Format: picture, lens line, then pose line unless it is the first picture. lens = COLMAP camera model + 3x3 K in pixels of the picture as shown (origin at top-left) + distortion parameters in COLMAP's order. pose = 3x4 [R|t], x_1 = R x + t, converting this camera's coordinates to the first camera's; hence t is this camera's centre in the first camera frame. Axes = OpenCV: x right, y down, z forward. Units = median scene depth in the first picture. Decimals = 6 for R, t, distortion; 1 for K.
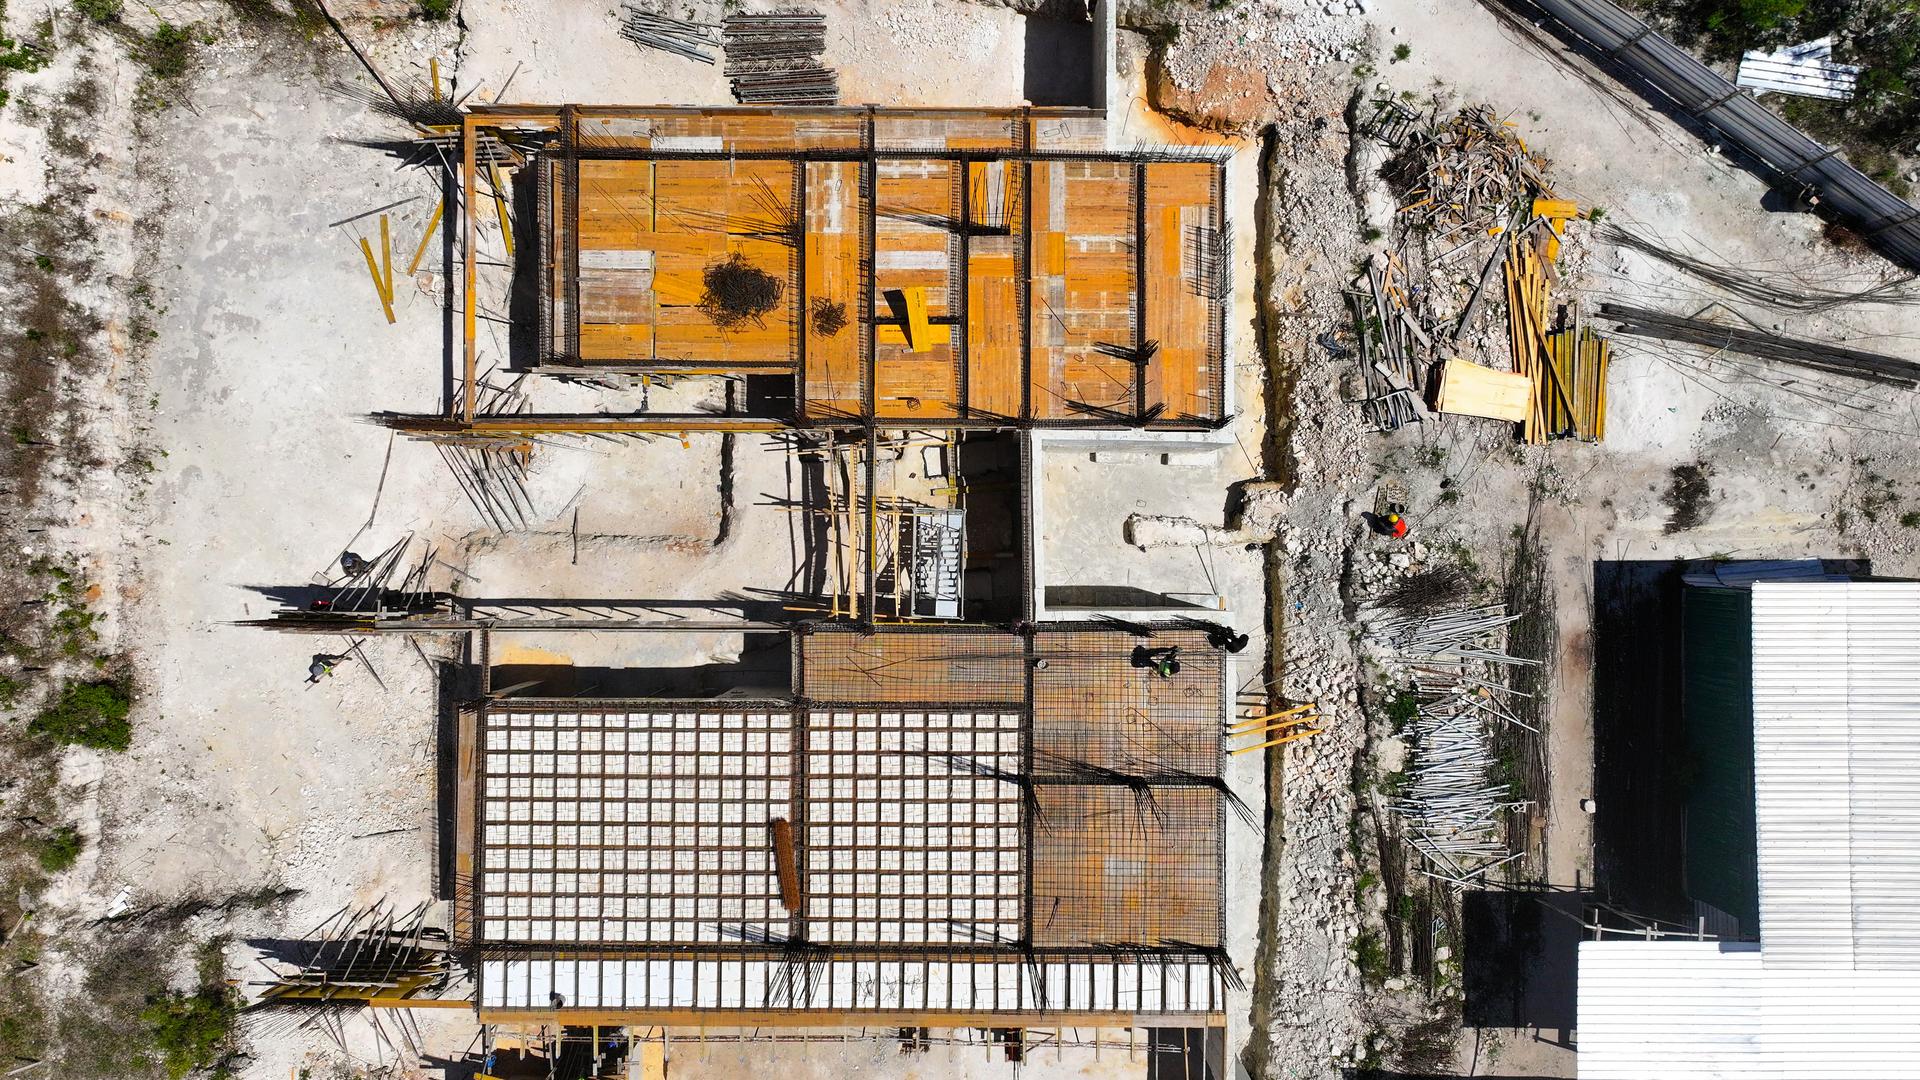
lens RADIAL K [[1337.2, 0, 968.0], [0, 1337.2, 529.4], [0, 0, 1]] dist [0.001358, 0.007341]
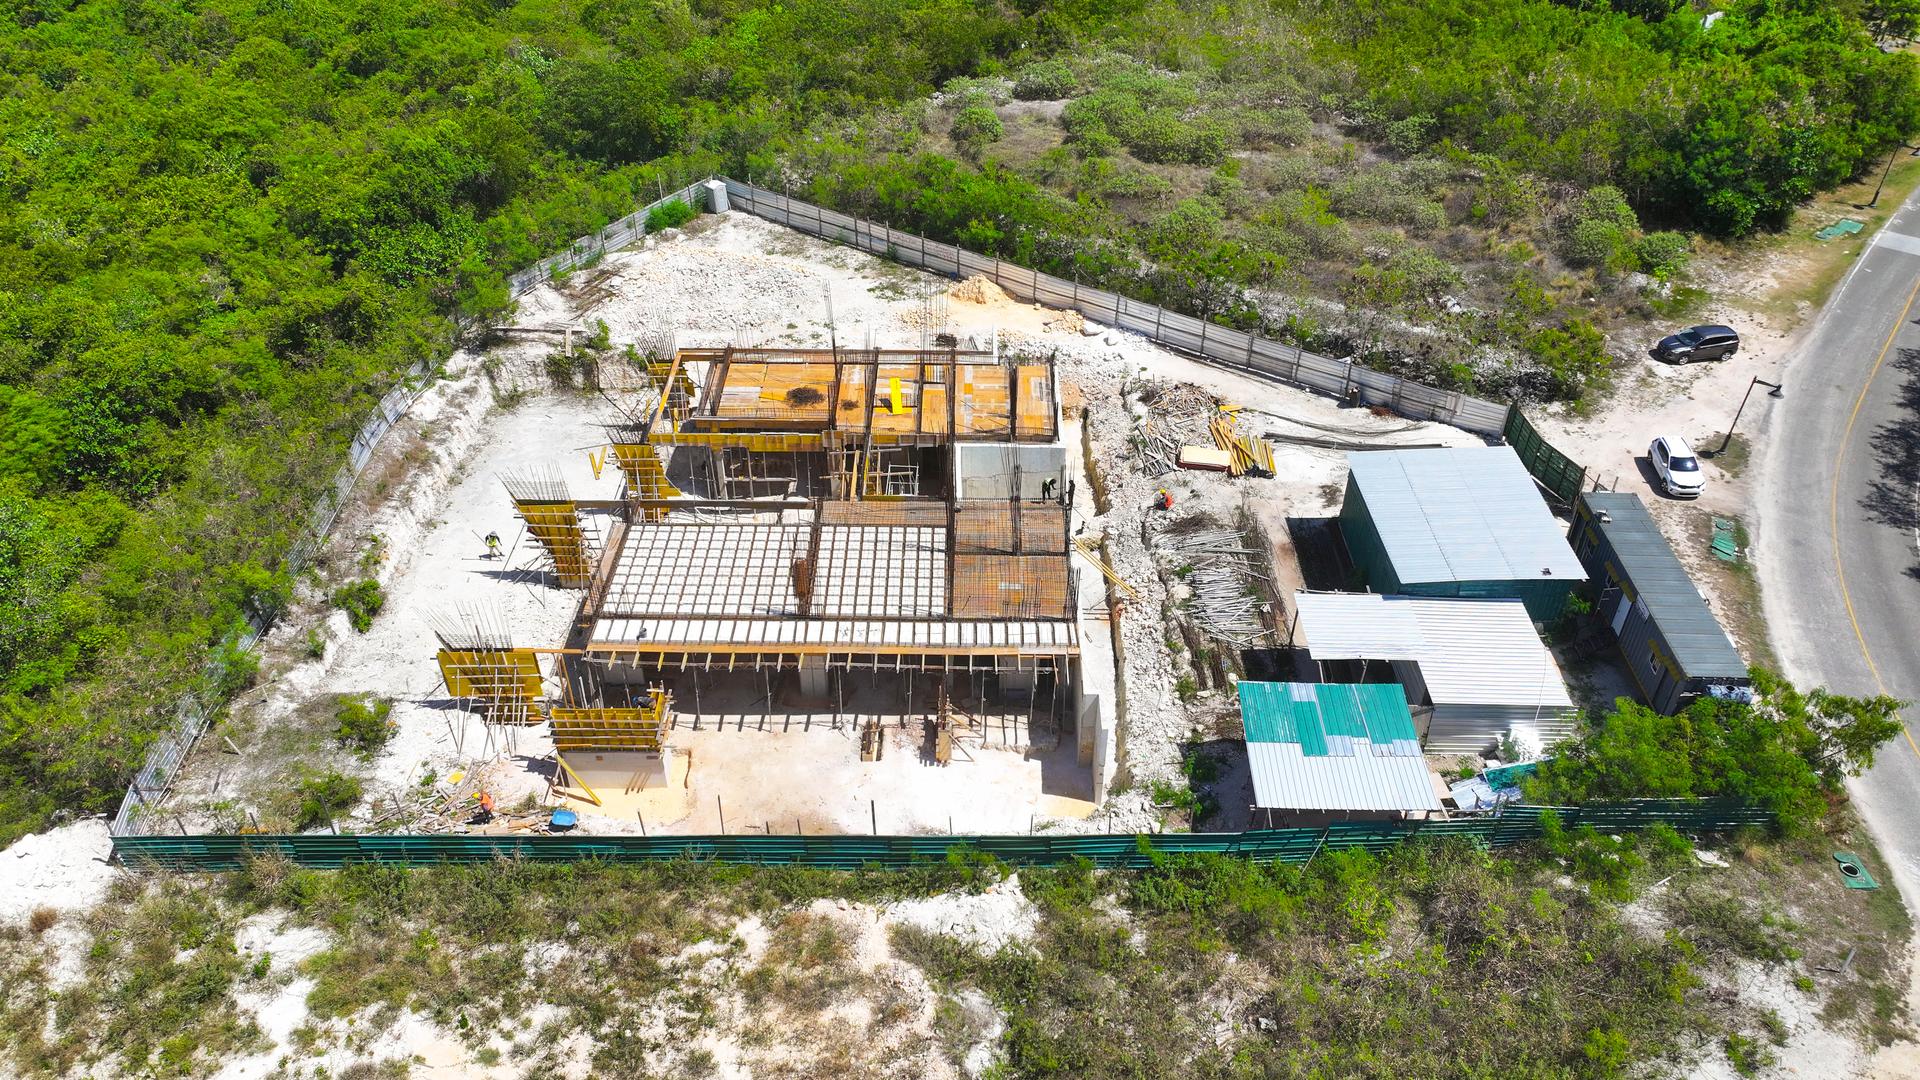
lens RADIAL K [[1346.6, 0, 967.2], [0, 1346.6, 532.1], [0, 0, 1]] dist [-0.002475, 0.018214]
pose [[0.999986, 0.003680, 0.003738, 0.058750], [0.000715, 0.610347, -0.792134, 1.488936], [-0.005196, 0.792126, 0.610336, -0.036076]]
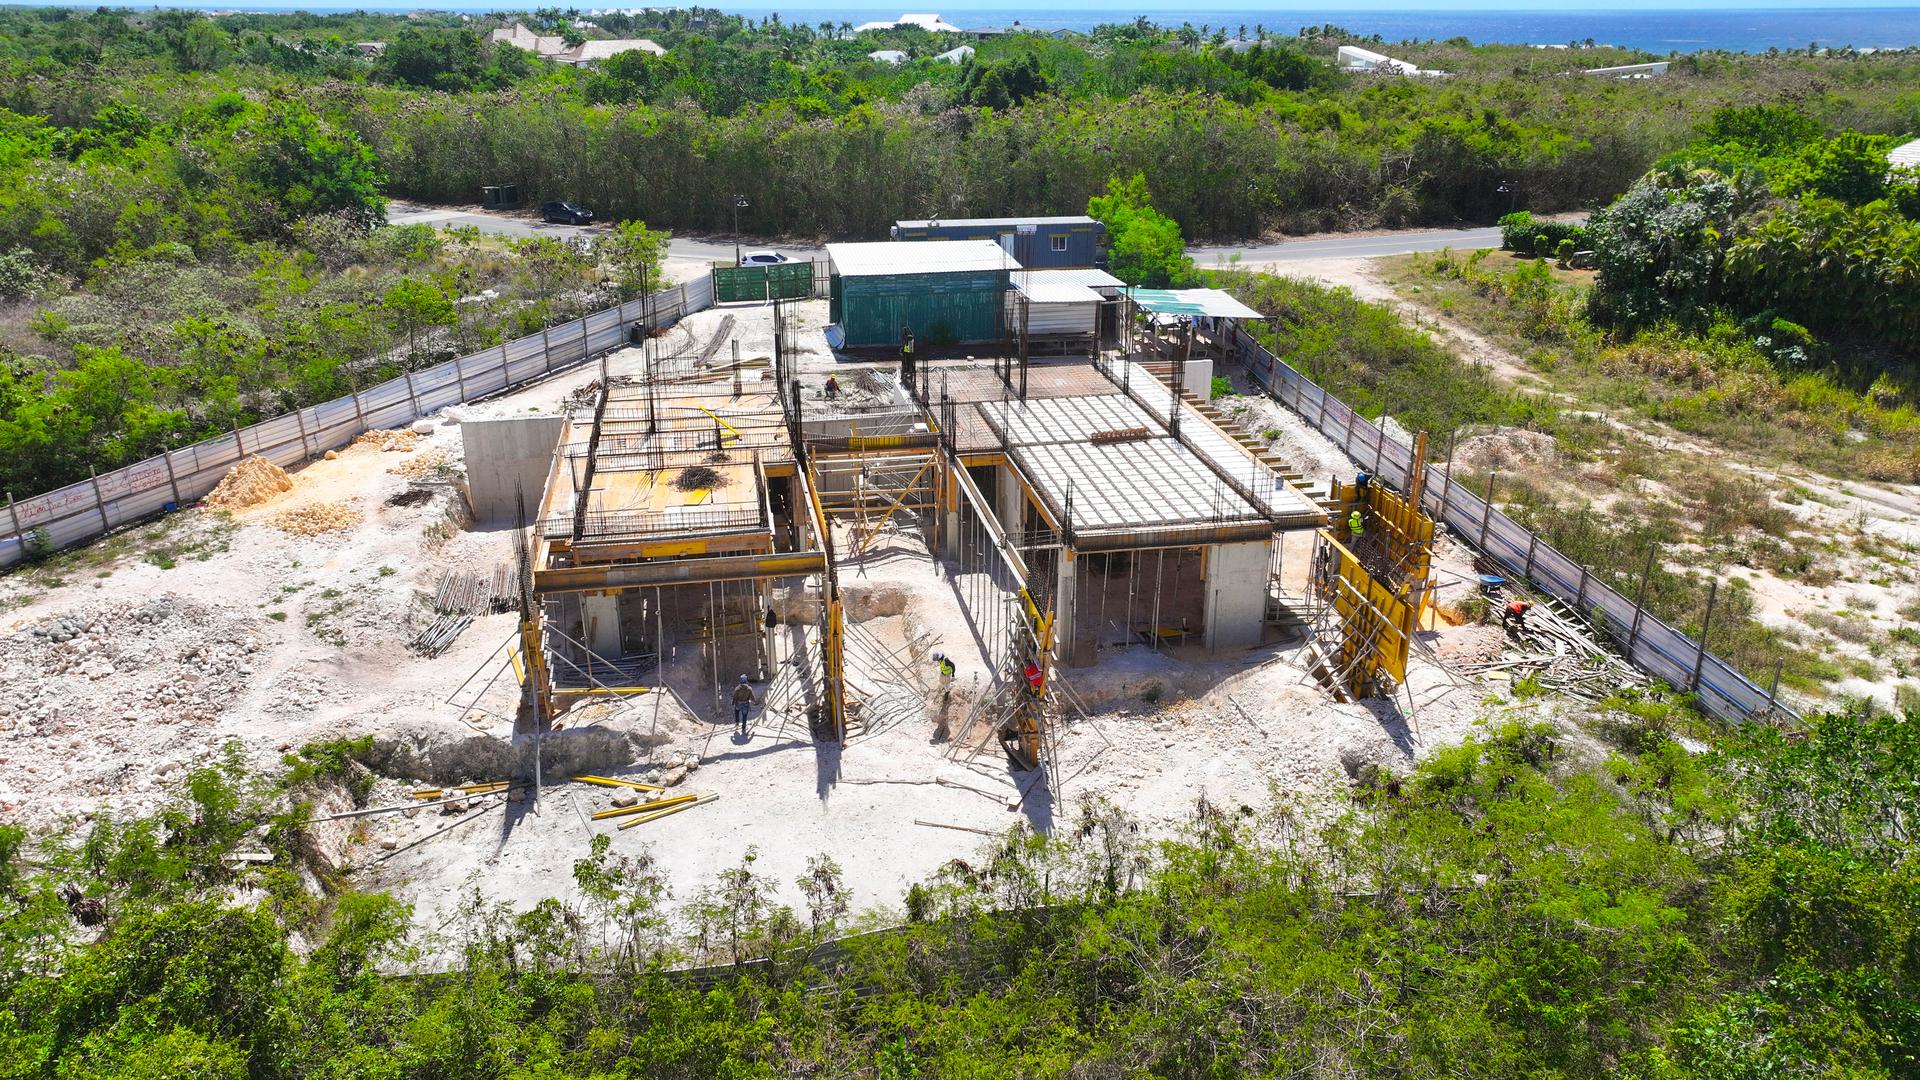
lens RADIAL K [[1345.4, 0, 968.1], [0, 1345.4, 533.3], [0, 0, 1]] dist [0.000482, 0.012802]
pose [[-0.197822, -0.359906, 0.911775, -1.400765], [0.980085, -0.056204, 0.190457, -0.174552], [-0.017301, 0.931294, 0.363857, 0.582318]]
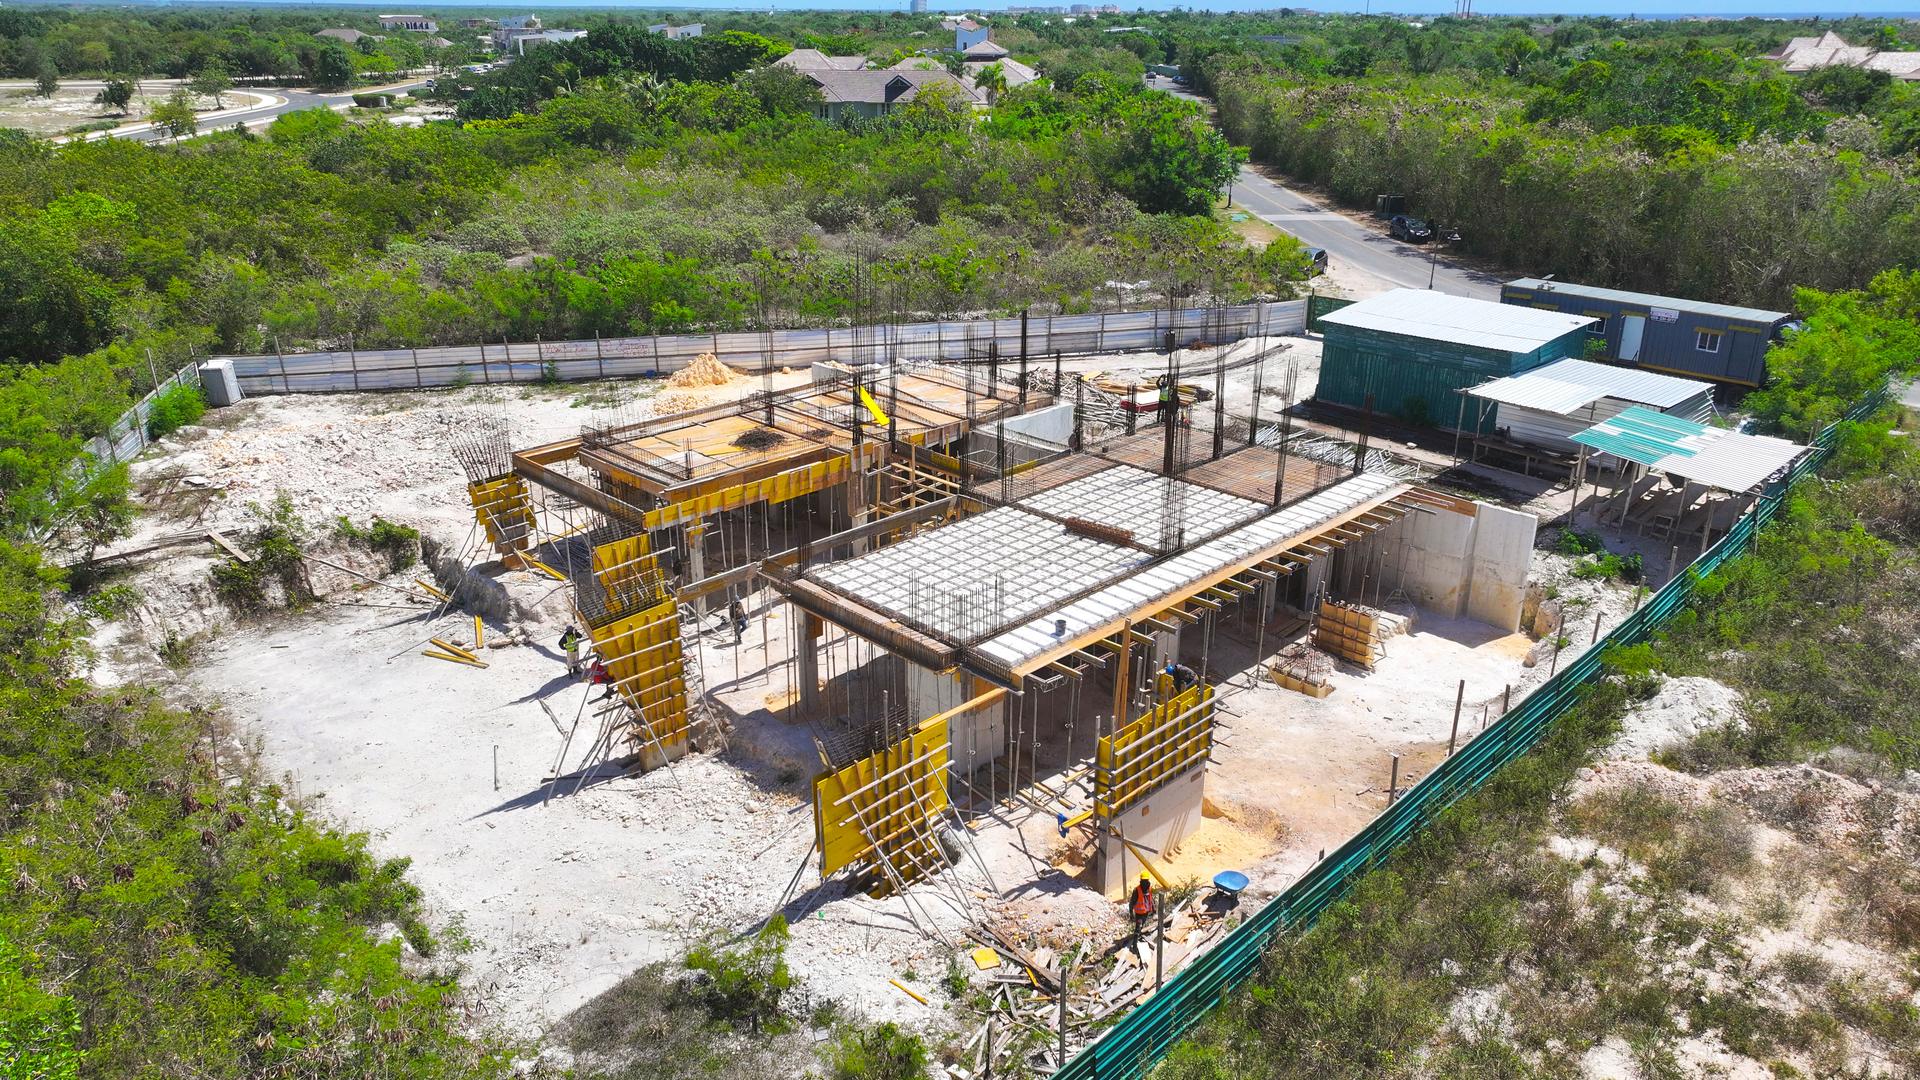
lens RADIAL K [[1345.4, 0, 968.1], [0, 1345.4, 533.3], [0, 0, 1]] dist [0.000482, 0.012802]
pose [[0.701324, -0.258665, 0.664257, -0.977129], [0.712719, 0.271831, -0.646637, 0.912372], [-0.013304, 0.926931, 0.374997, 0.561381]]
